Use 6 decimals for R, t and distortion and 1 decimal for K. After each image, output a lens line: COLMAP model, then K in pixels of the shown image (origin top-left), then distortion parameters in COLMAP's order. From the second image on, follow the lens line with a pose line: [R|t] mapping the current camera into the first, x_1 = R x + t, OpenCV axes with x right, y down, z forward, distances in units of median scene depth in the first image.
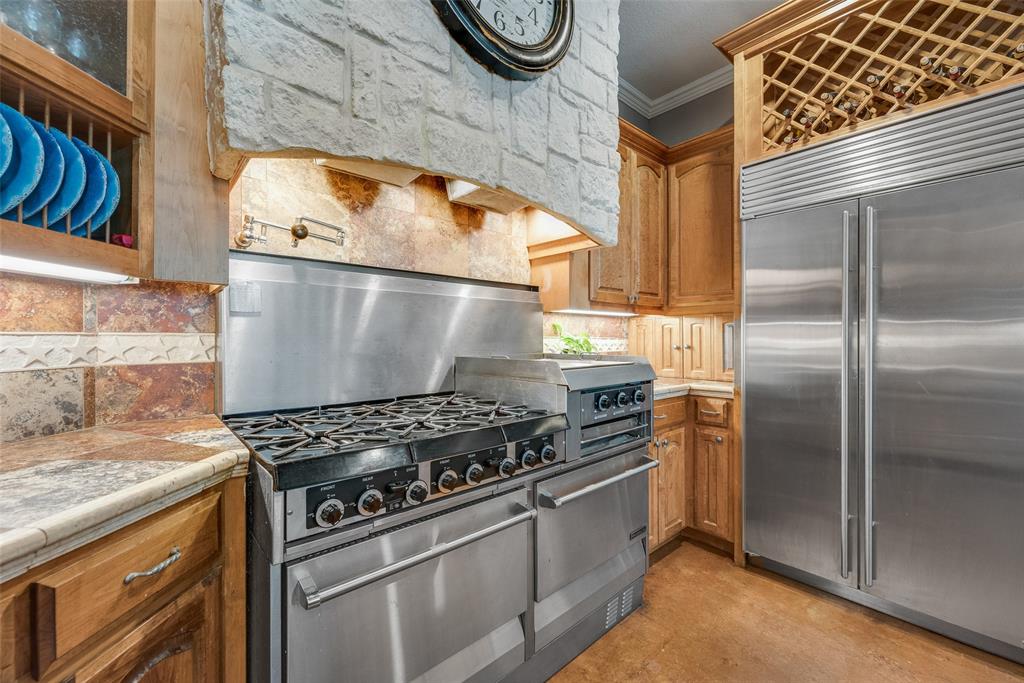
lens RADIAL K [[412.2, 0, 510.1], [0, 412.2, 338.1], [0, 0, 1]] dist [-0.001542, 0.001651]
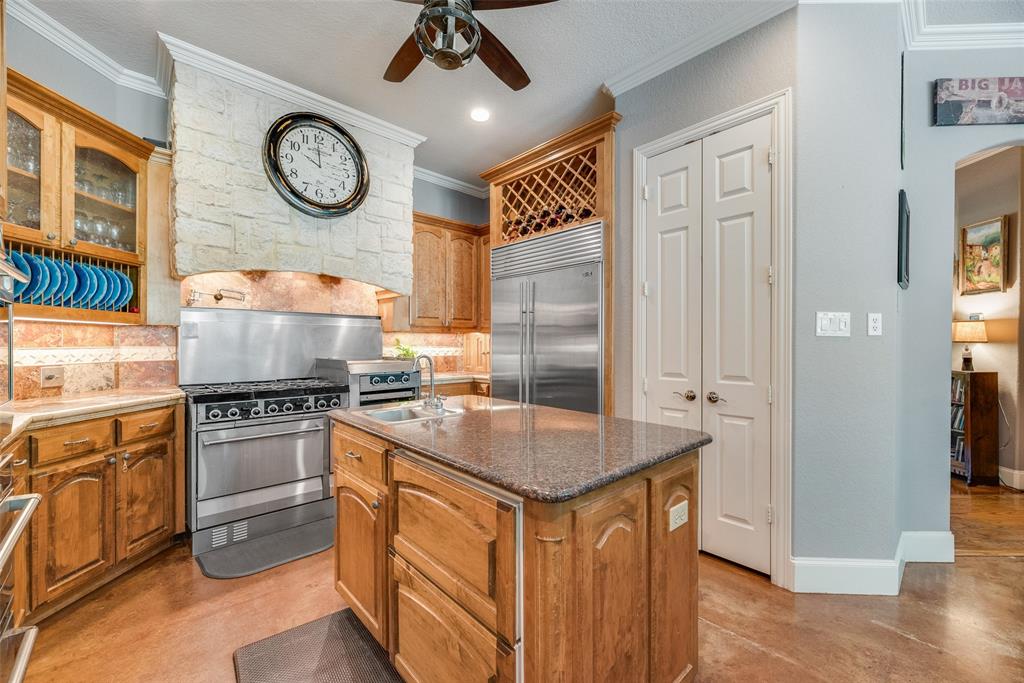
lens RADIAL K [[412.2, 0, 514.4], [0, 412.2, 344.2], [0, 0, 1]] dist [-0.001542, 0.001651]
pose [[0.999361, 0.001687, 0.035690, 0.908939], [-0.001836, 0.999990, 0.004121, -0.034487], [-0.035682, -0.004183, 0.999354, -1.128098]]
